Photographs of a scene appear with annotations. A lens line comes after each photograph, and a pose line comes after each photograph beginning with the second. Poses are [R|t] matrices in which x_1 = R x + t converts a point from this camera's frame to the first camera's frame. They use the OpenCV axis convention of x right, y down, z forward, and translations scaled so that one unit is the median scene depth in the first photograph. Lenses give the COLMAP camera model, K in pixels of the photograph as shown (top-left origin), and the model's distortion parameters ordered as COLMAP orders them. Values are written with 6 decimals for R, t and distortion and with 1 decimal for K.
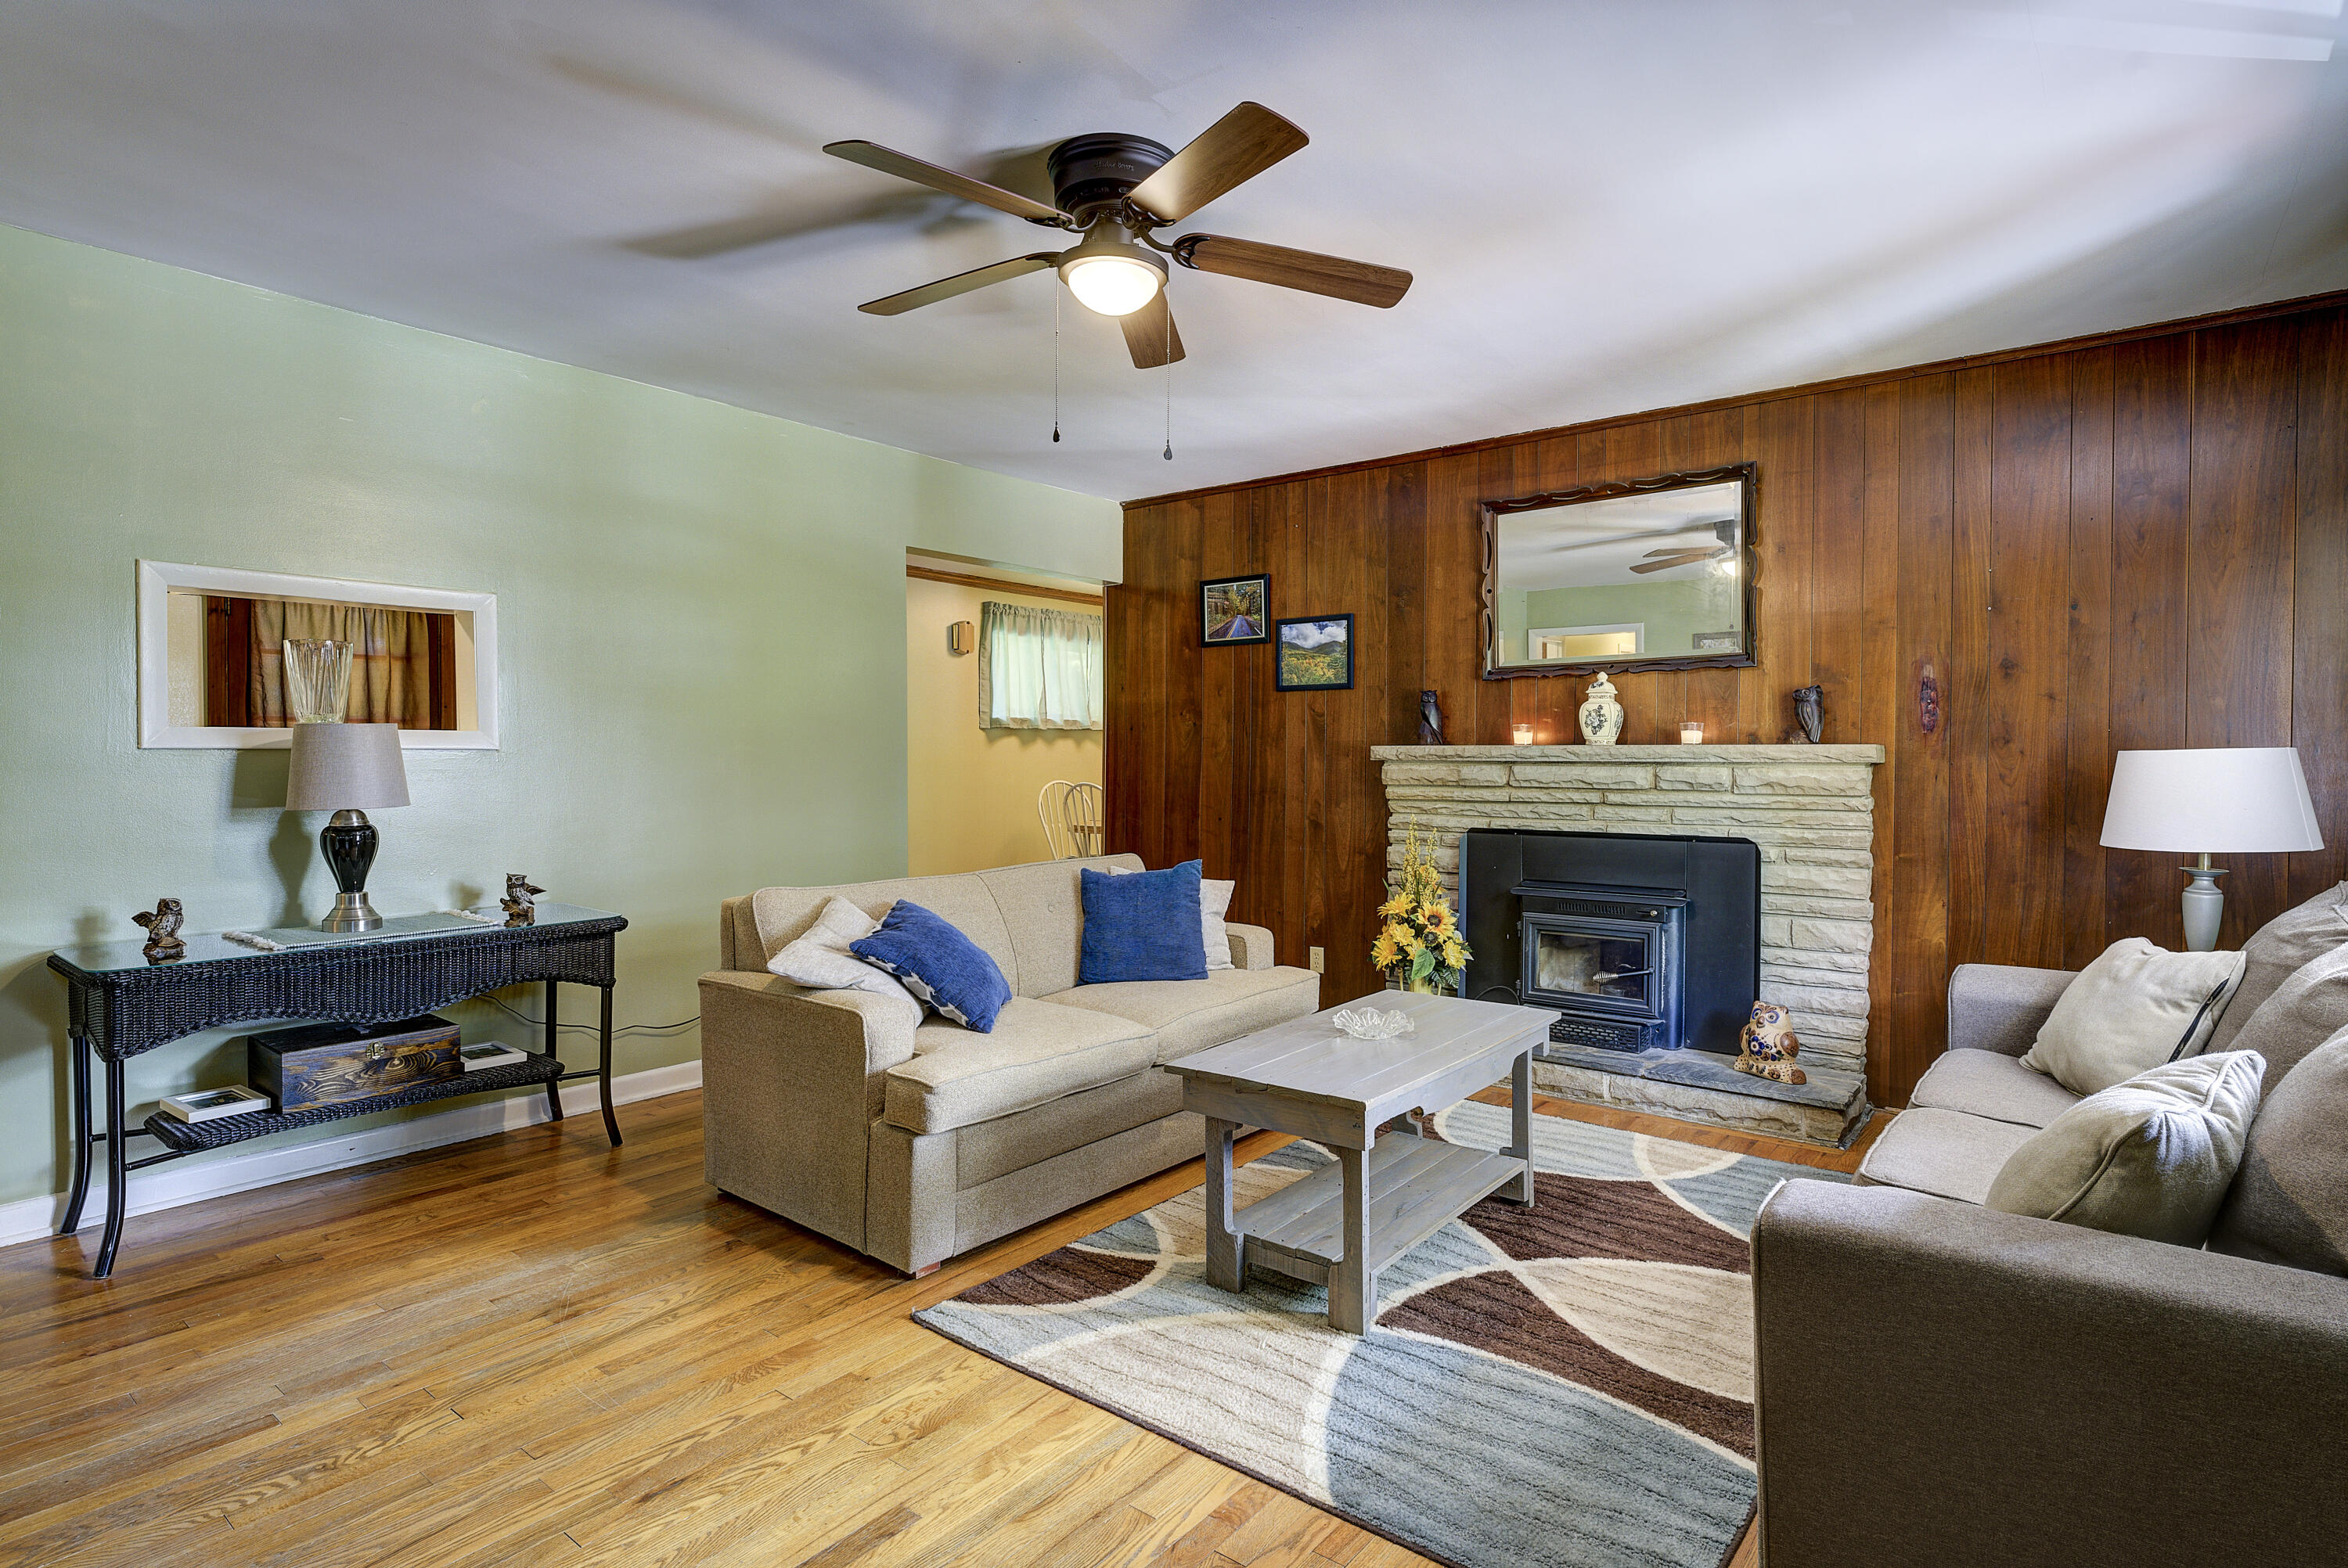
lens RADIAL K [[1216.7, 0, 1167.0], [0, 1216.7, 776.3], [0, 0, 1]] dist [-0.005816, 0.000159]
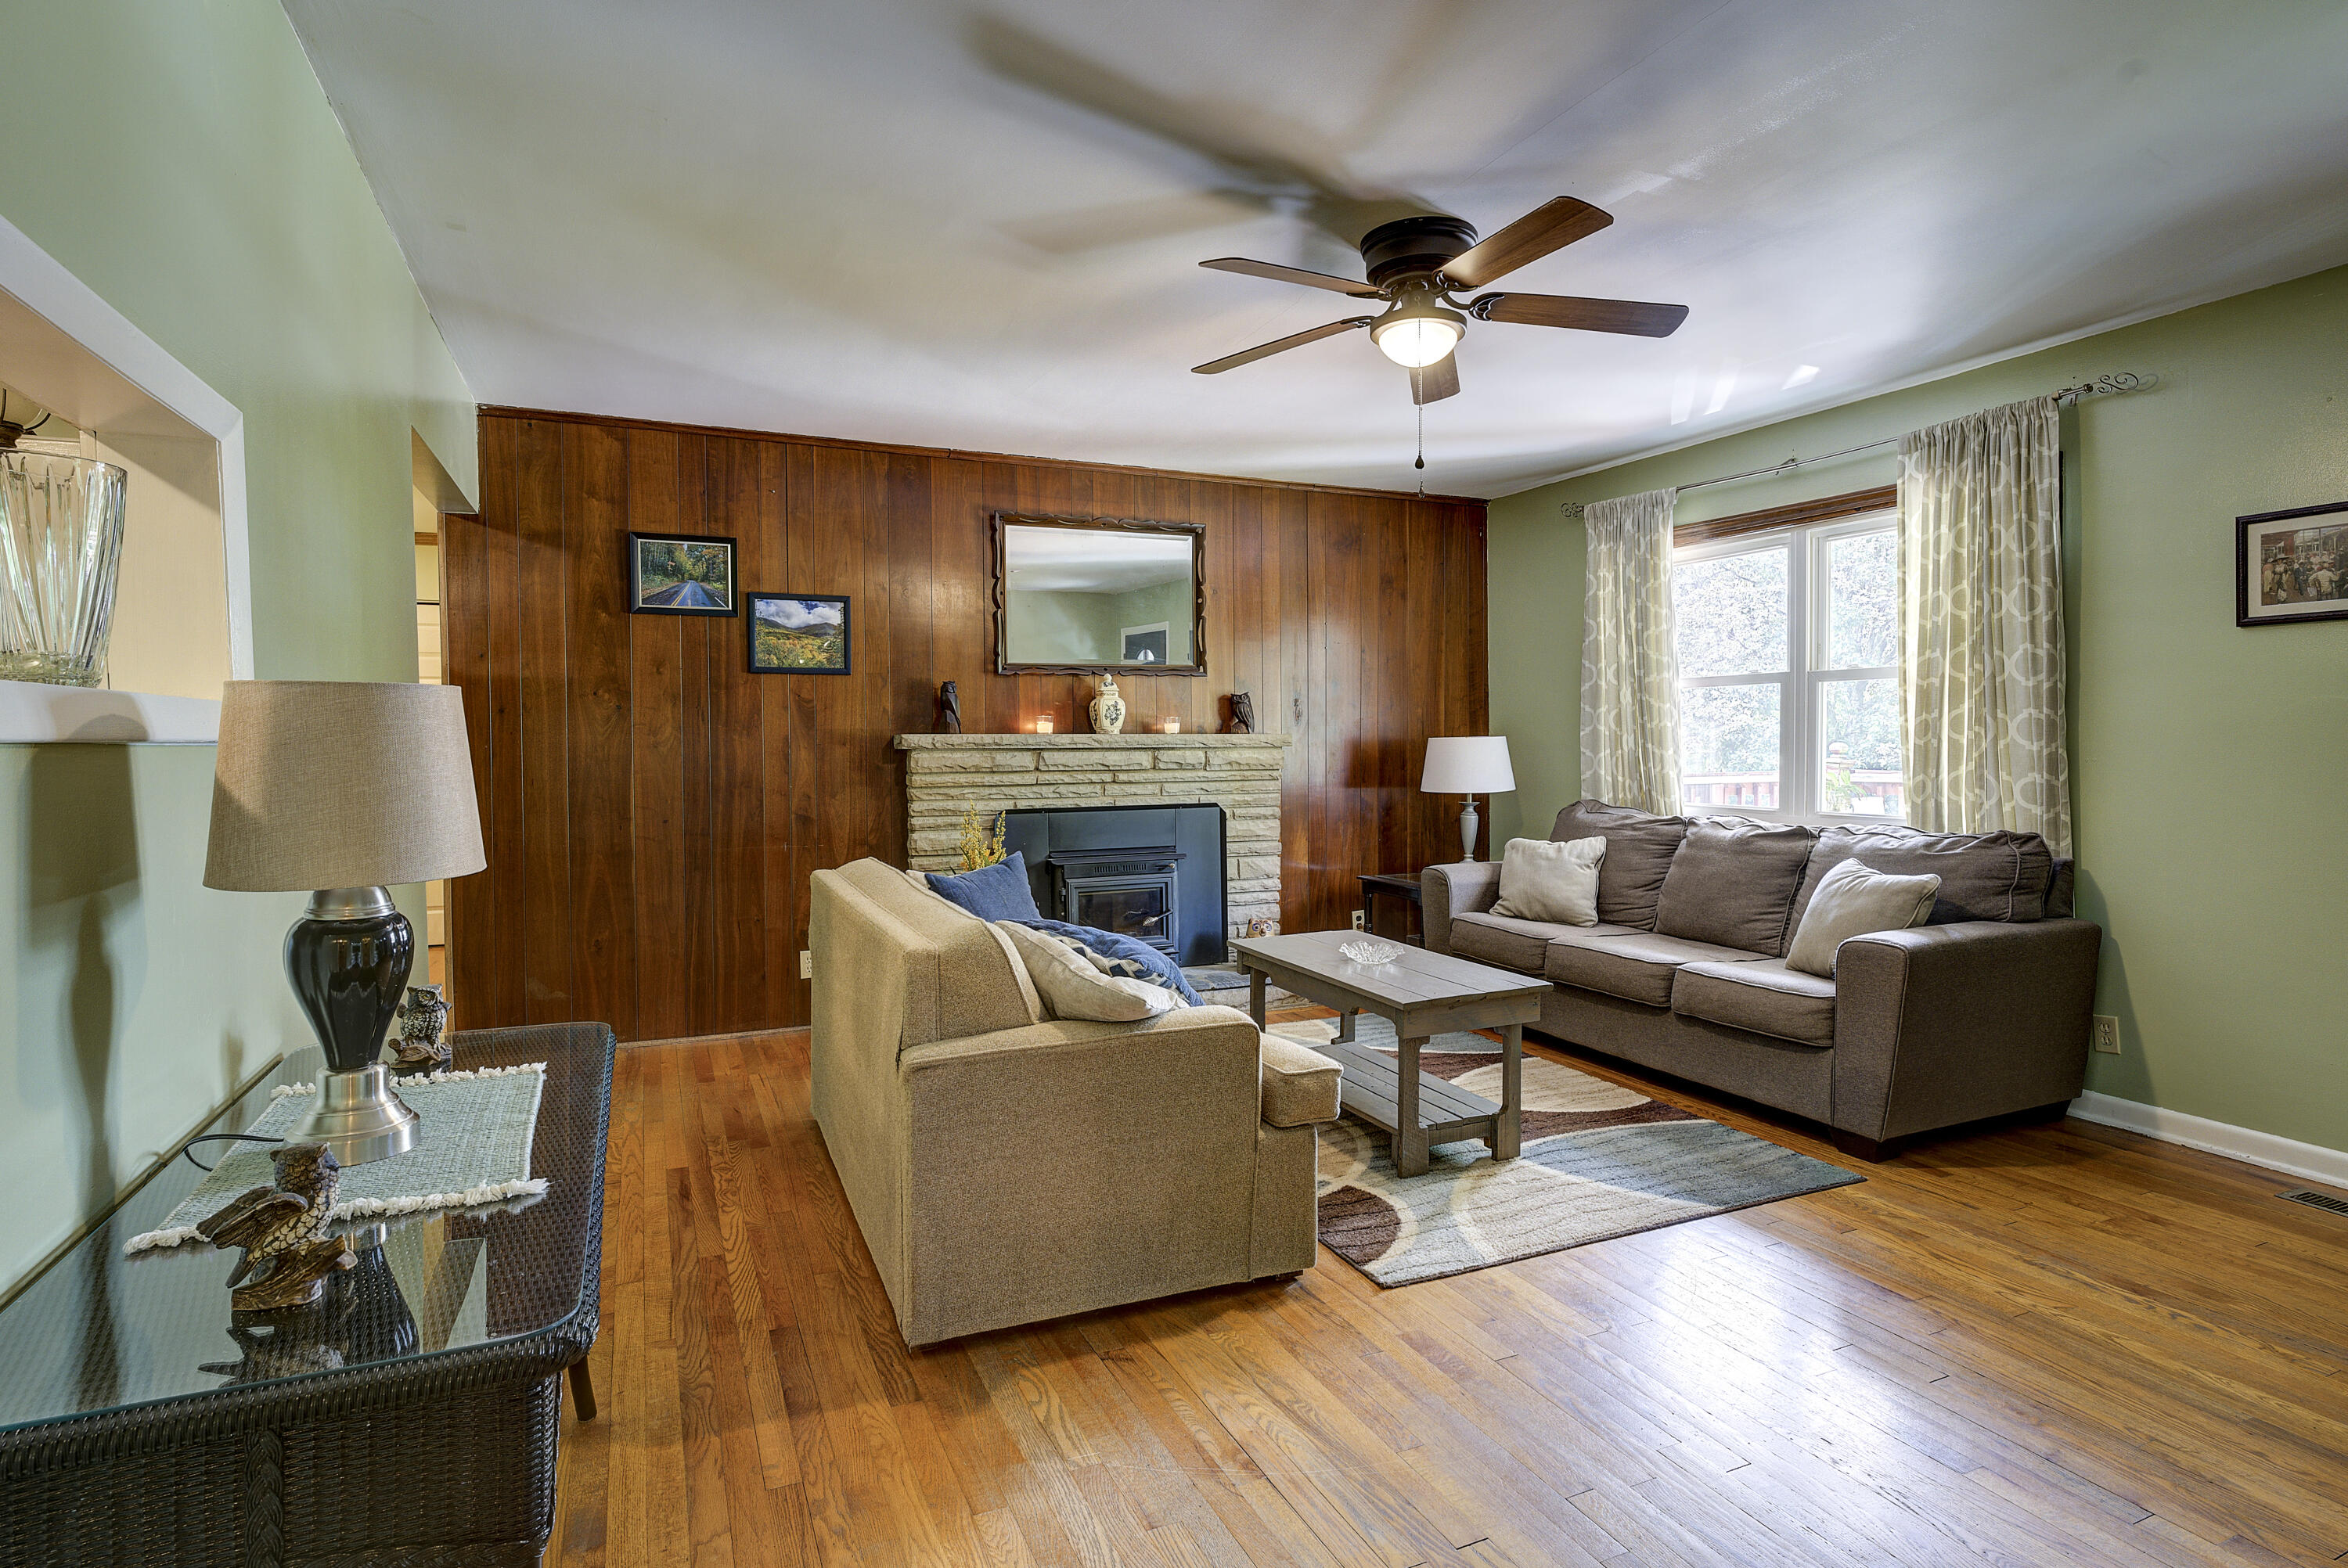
lens RADIAL K [[1216.7, 0, 1175.4], [0, 1216.7, 769.4], [0, 0, 1]] dist [-0.005816, 0.000159]
pose [[0.444156, -0.024711, 0.895609, -0.655663], [0.020058, 0.999643, 0.017634, -0.010023], [-0.895725, 0.010132, 0.444493, 0.376953]]
